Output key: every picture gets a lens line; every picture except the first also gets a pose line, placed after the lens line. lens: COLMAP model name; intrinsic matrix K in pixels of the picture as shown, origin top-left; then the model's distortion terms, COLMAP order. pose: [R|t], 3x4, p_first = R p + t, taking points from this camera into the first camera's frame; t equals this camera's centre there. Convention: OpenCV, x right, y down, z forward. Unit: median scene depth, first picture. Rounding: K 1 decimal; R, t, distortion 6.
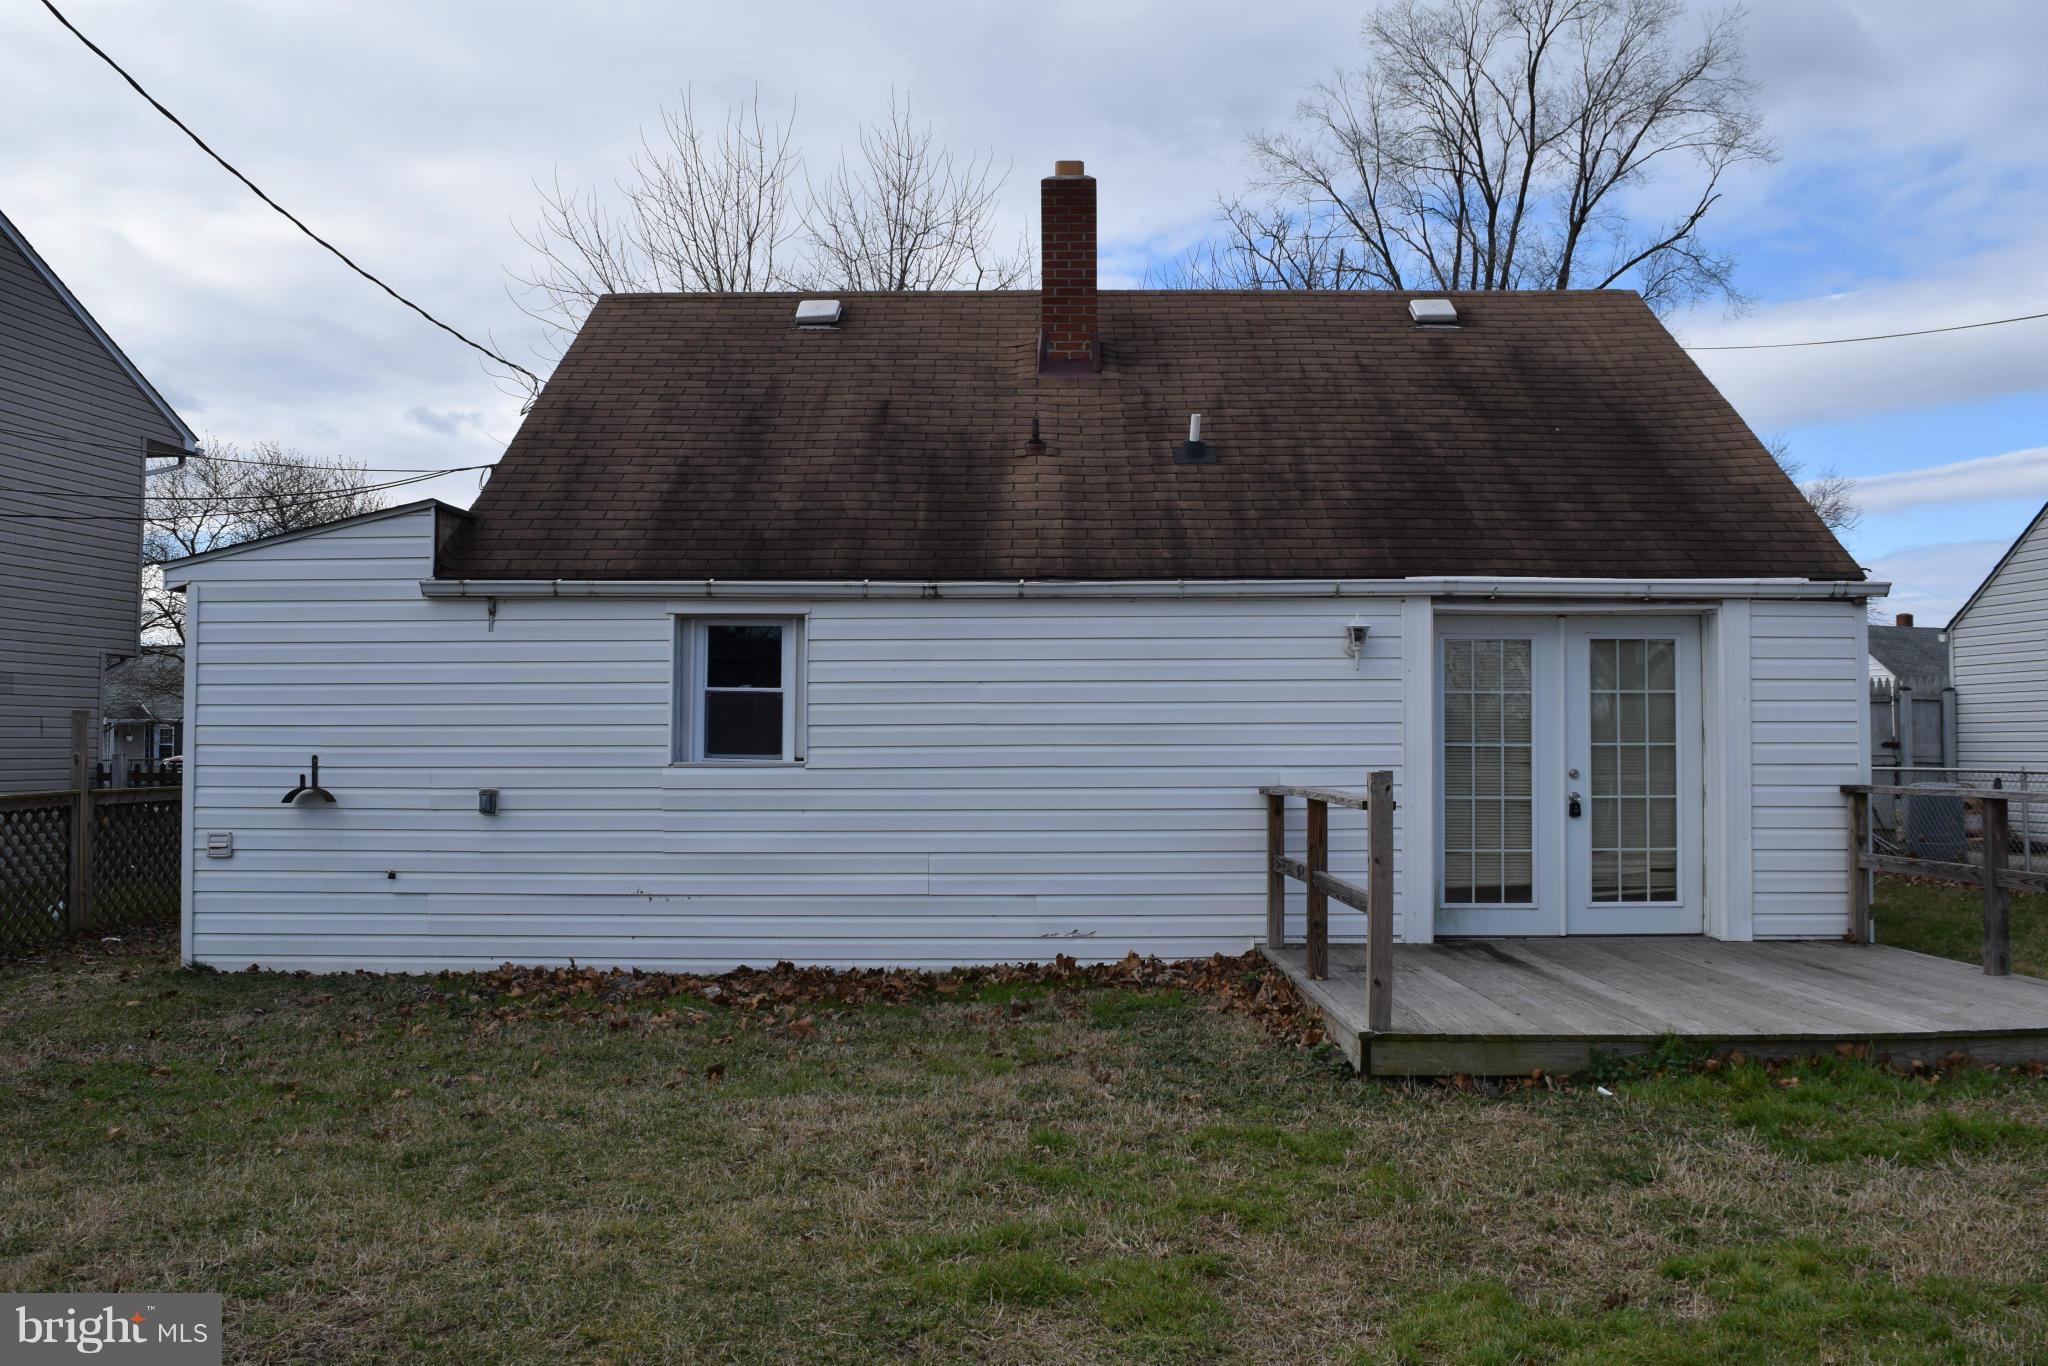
lens RADIAL K [[1602.7, 0, 1024.0], [0, 1602.7, 683.0], [0, 0, 1]] dist [-0.088991, 0.011647]
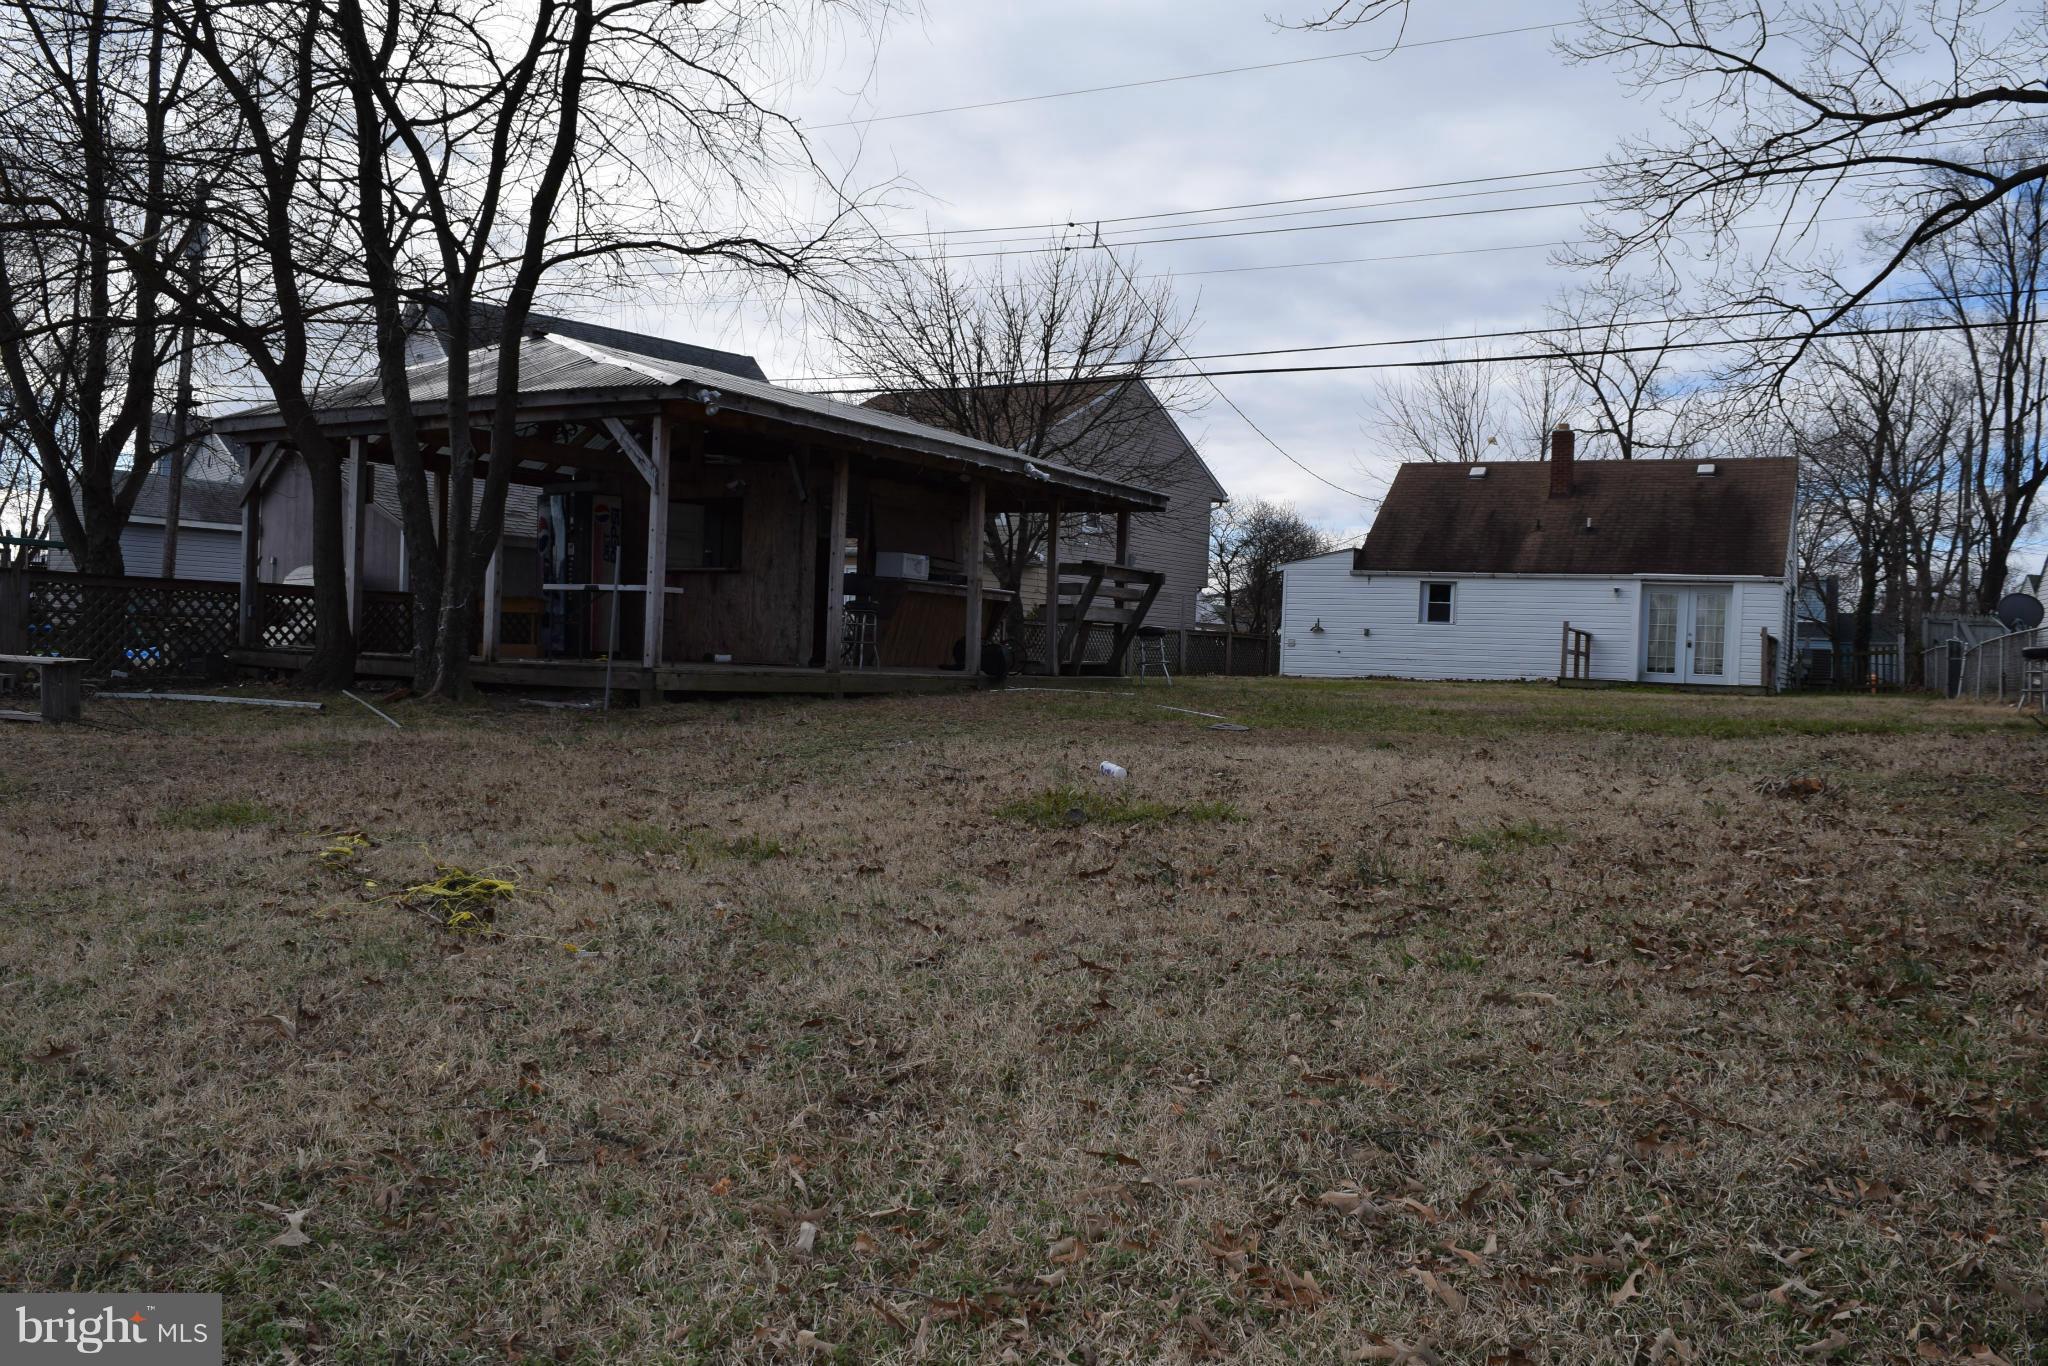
lens RADIAL K [[1602.7, 0, 1024.0], [0, 1602.7, 683.0], [0, 0, 1]] dist [-0.088991, 0.011647]
pose [[0.883355, 0.043700, -0.466663, 0.664317], [-0.023163, 0.998498, 0.049658, 0.028017], [0.468132, -0.033056, 0.883040, -2.544327]]
